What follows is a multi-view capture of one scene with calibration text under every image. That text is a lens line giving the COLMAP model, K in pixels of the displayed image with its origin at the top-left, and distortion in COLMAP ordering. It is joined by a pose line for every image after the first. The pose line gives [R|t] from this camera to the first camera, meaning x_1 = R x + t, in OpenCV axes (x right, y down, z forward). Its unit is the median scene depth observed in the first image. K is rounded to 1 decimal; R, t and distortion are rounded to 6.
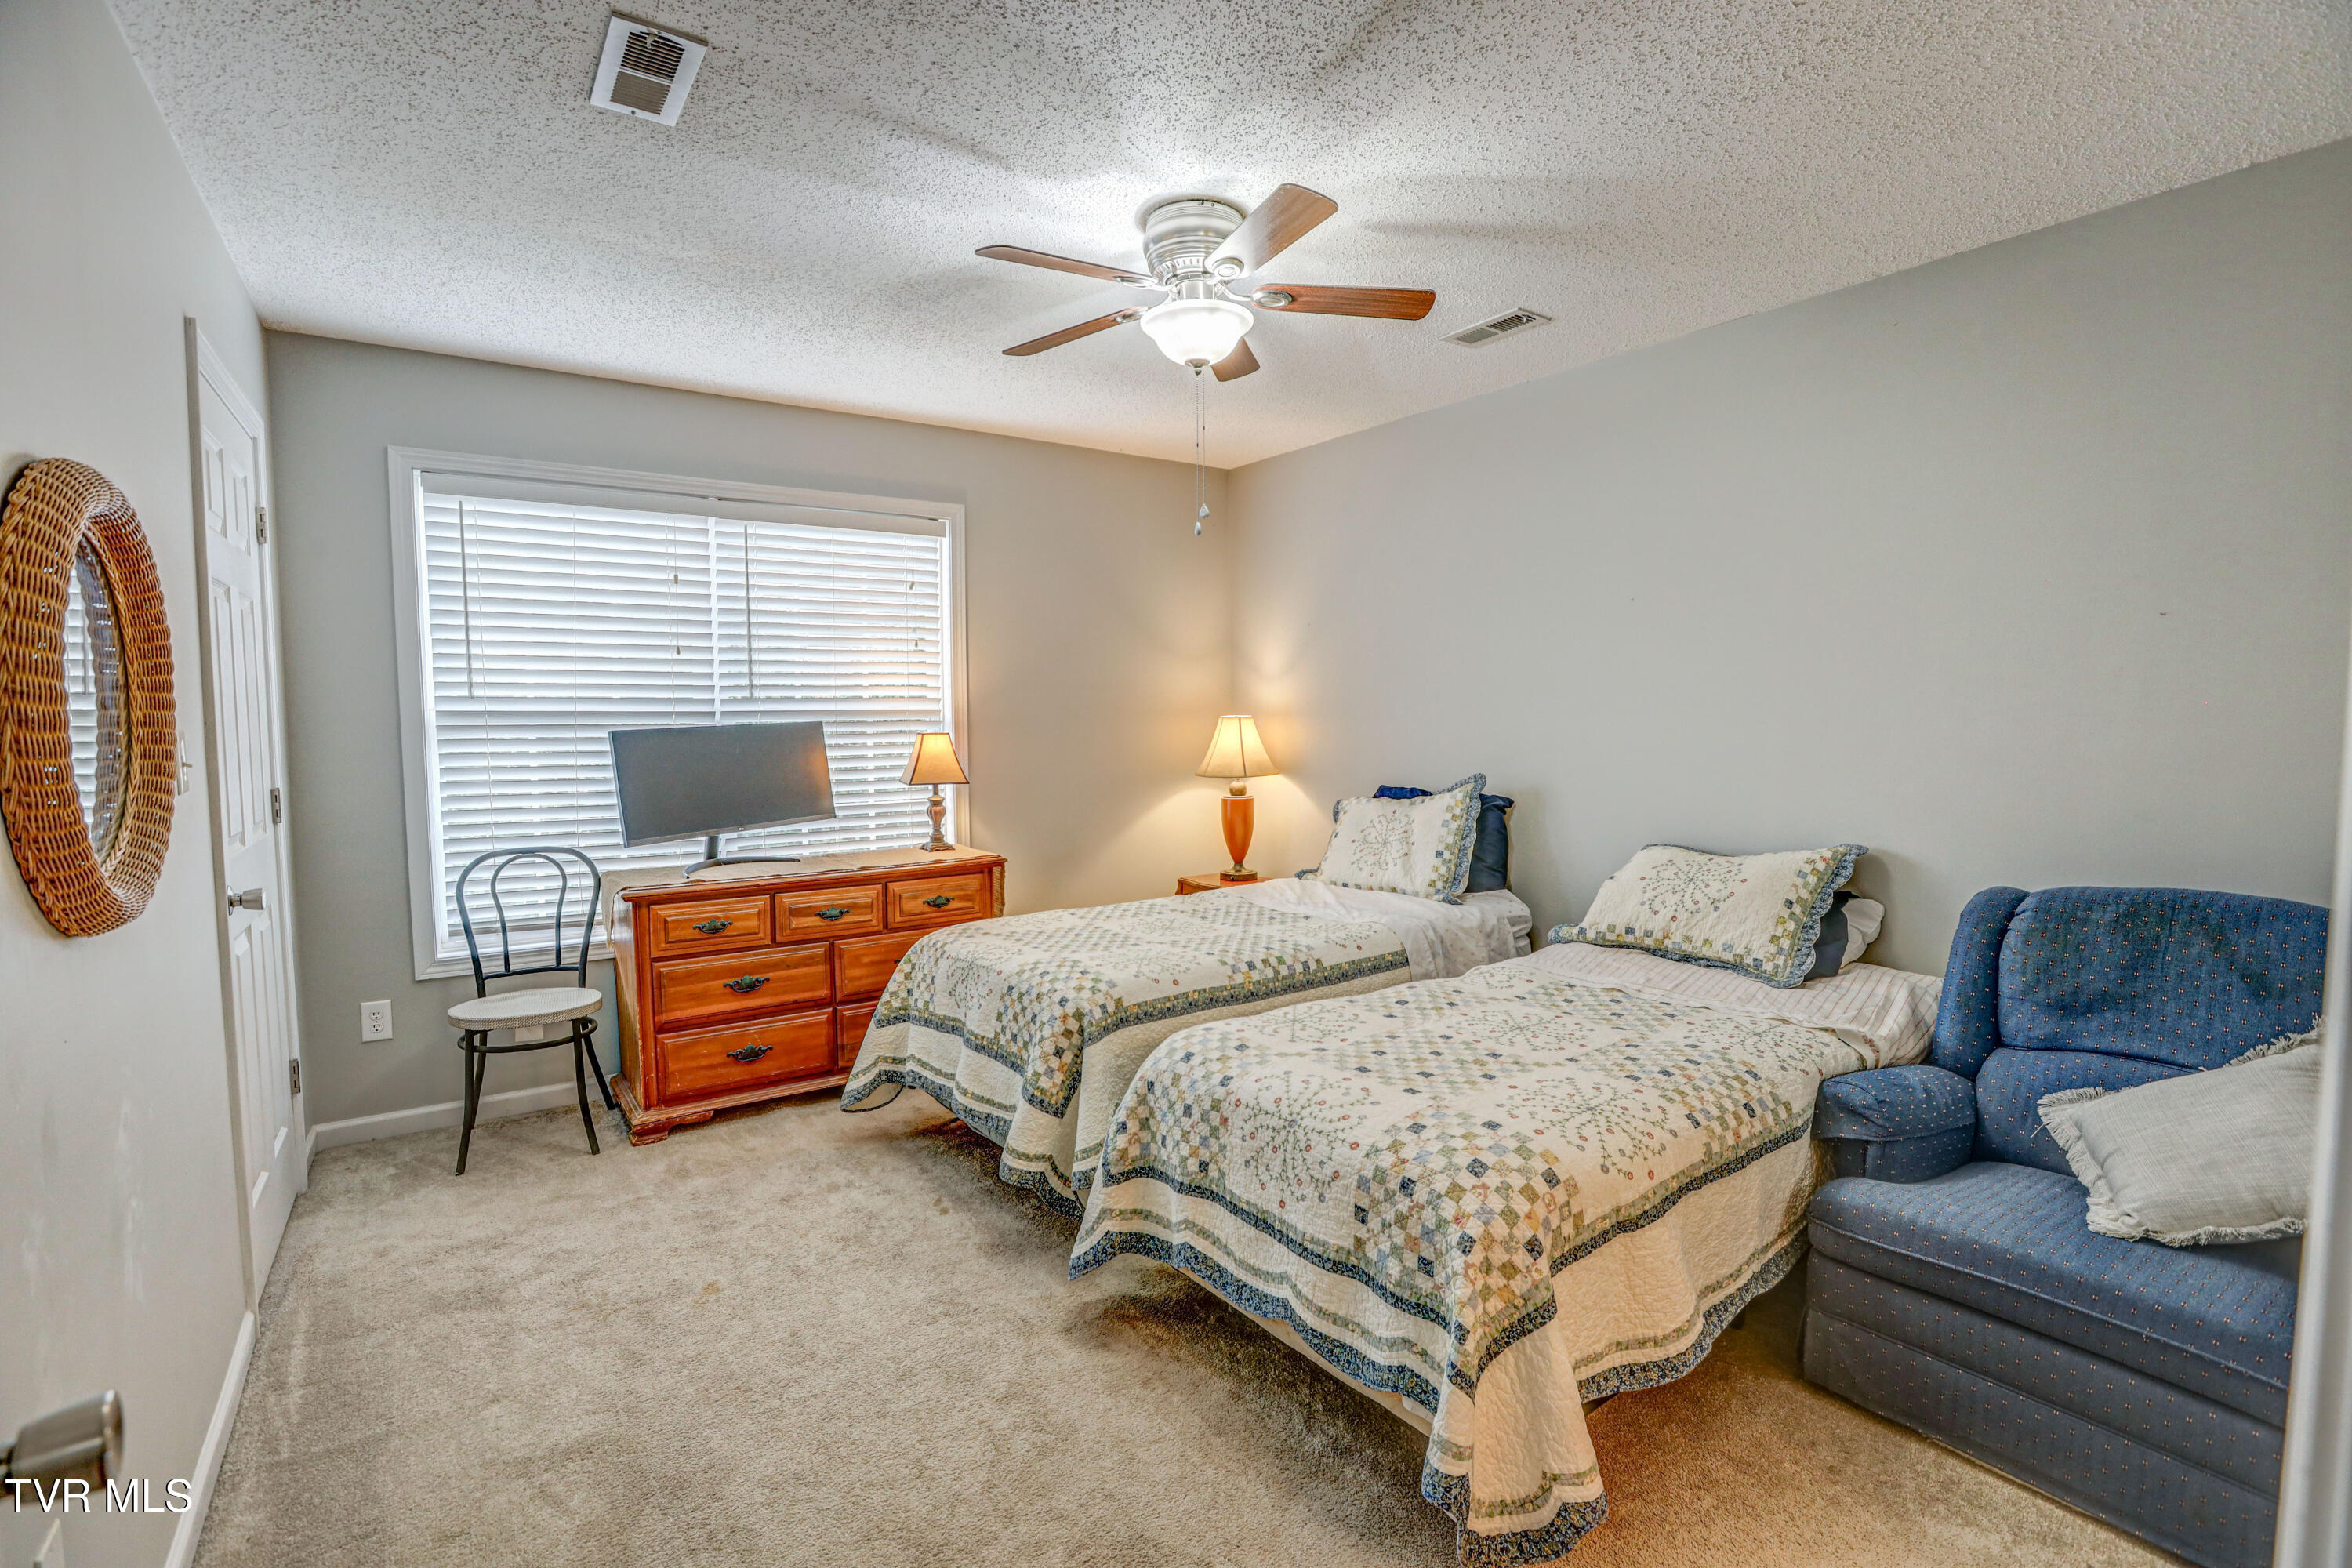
lens RADIAL K [[1077.6, 0, 1180.4], [0, 1077.6, 769.5], [0, 0, 1]] dist [-0.044878, 0.010767]
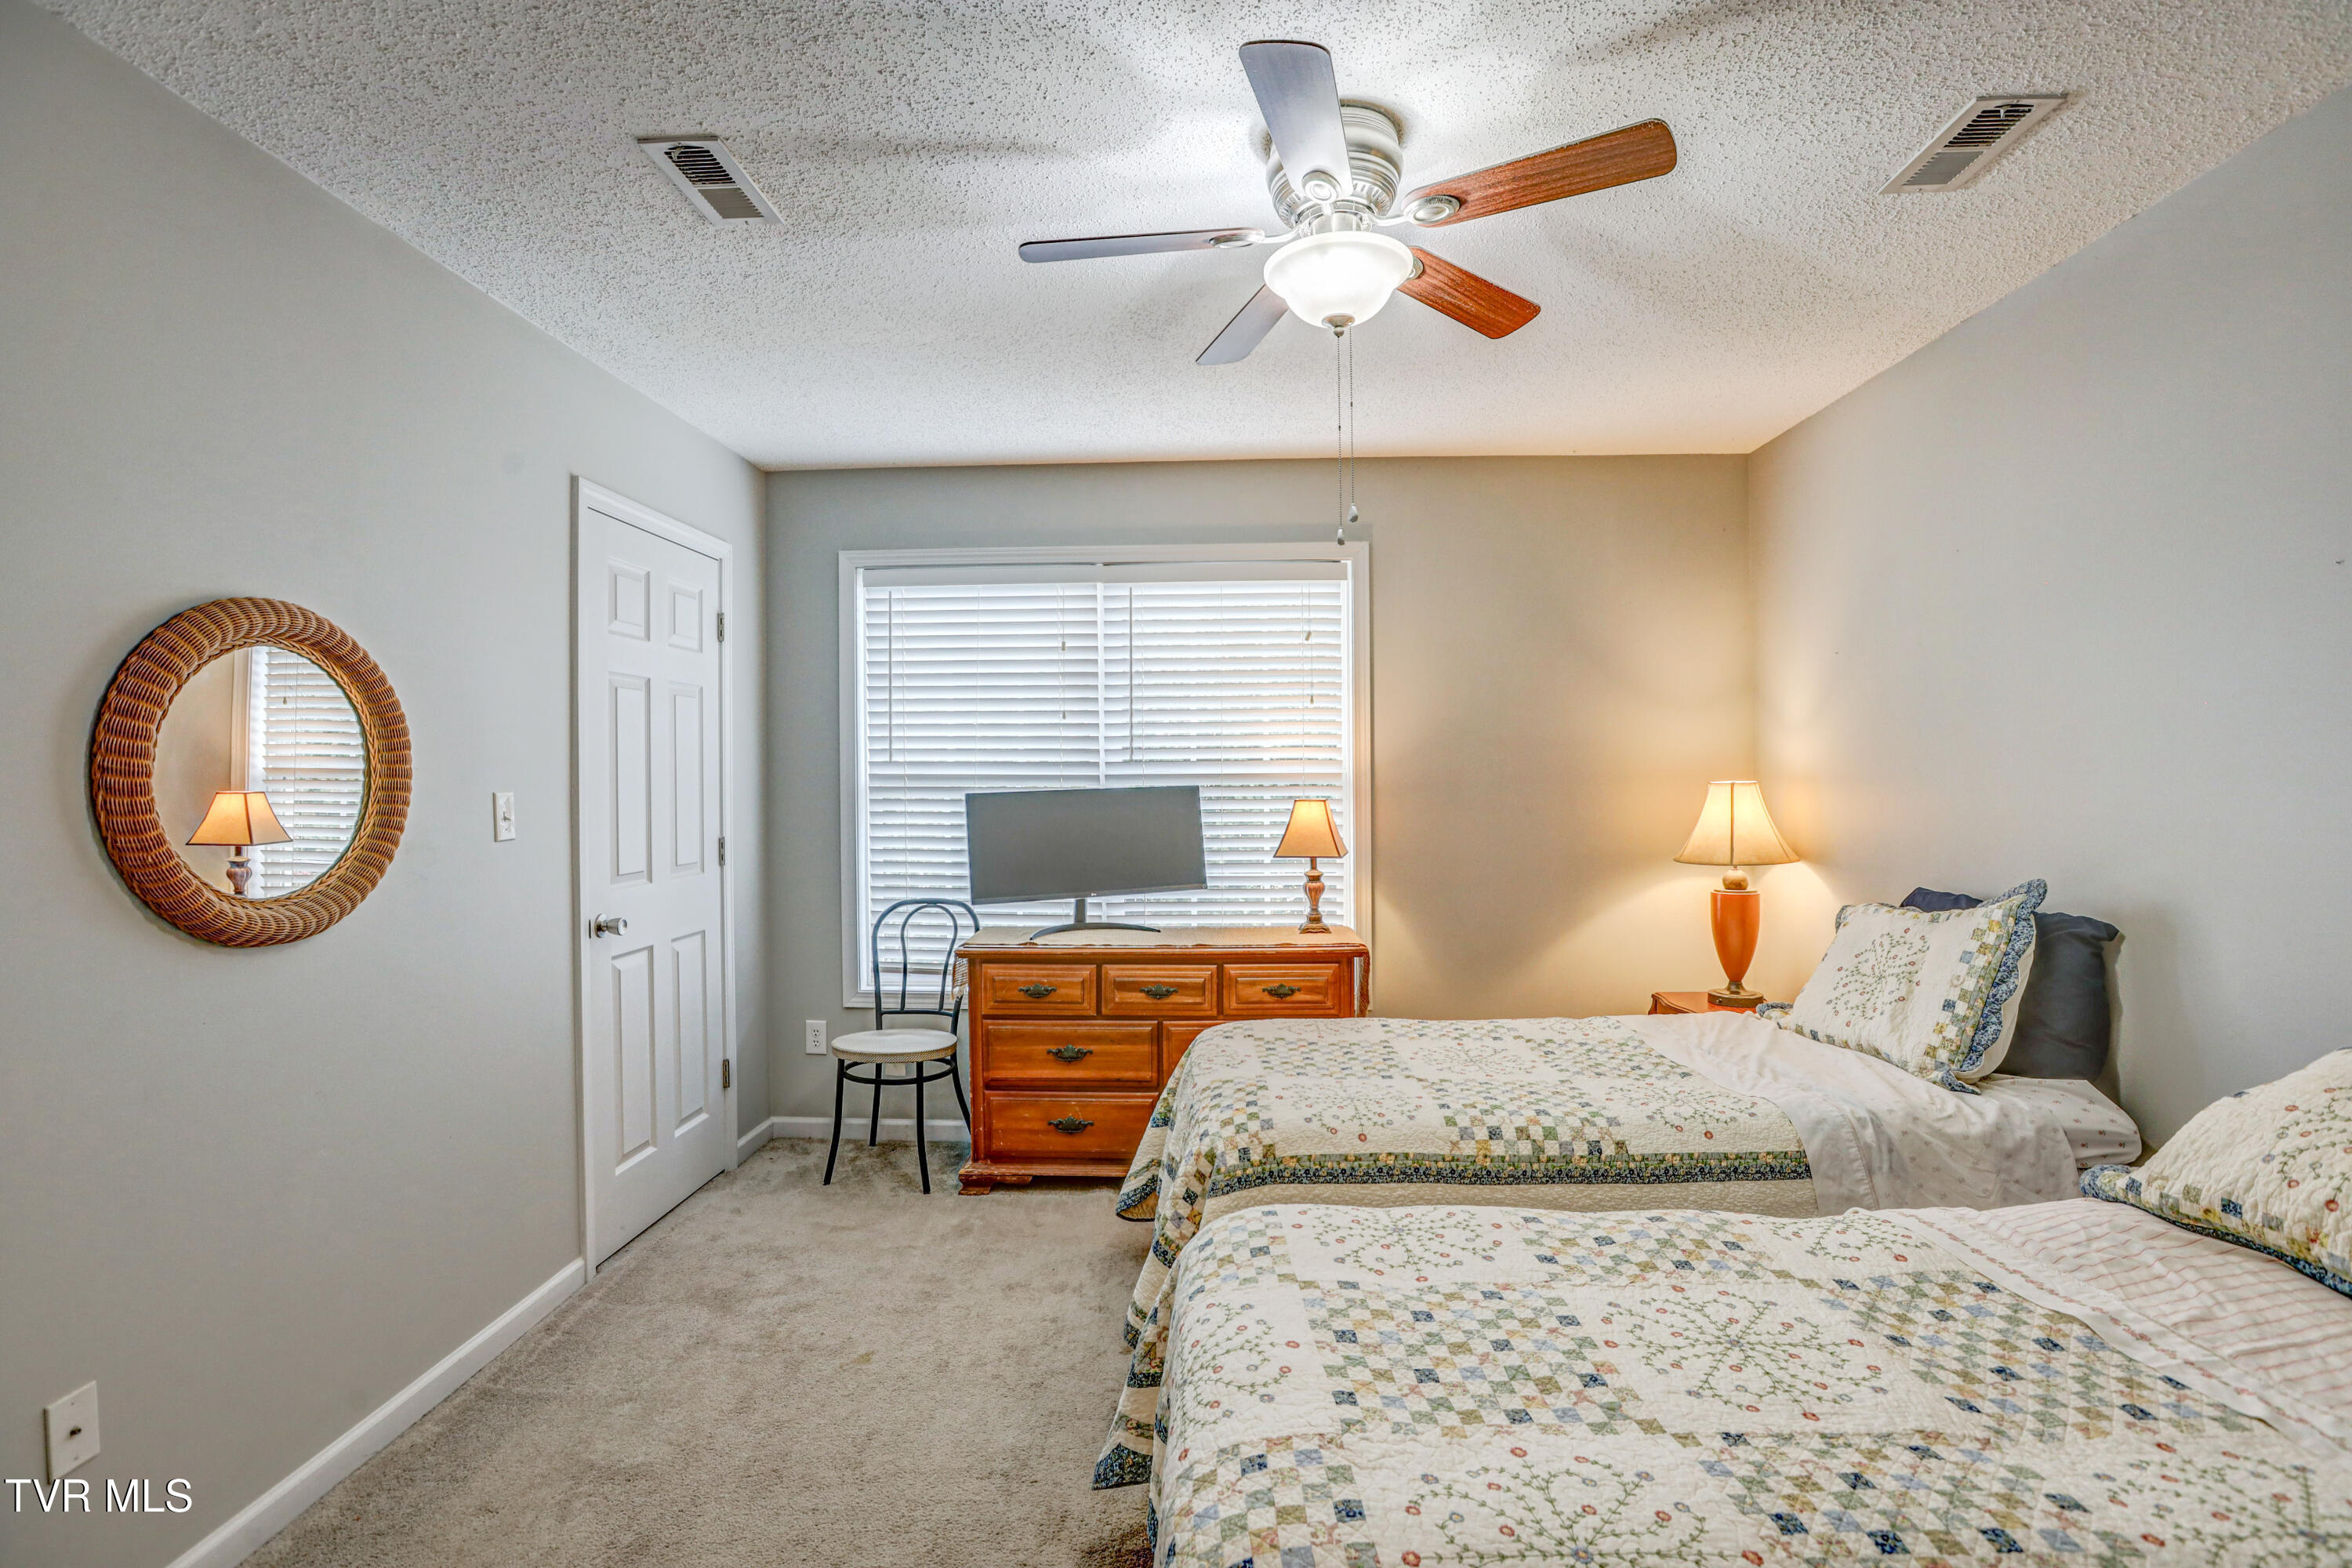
lens RADIAL K [[1116.1, 0, 1169.4], [0, 1116.1, 766.7], [0, 0, 1]] dist [-0.048719, 0.019476]
pose [[0.789024, -0.004624, -0.614345, 0.306955], [-0.031840, 0.998320, -0.048408, -0.015413], [0.613537, 0.057756, 0.787551, 0.247324]]
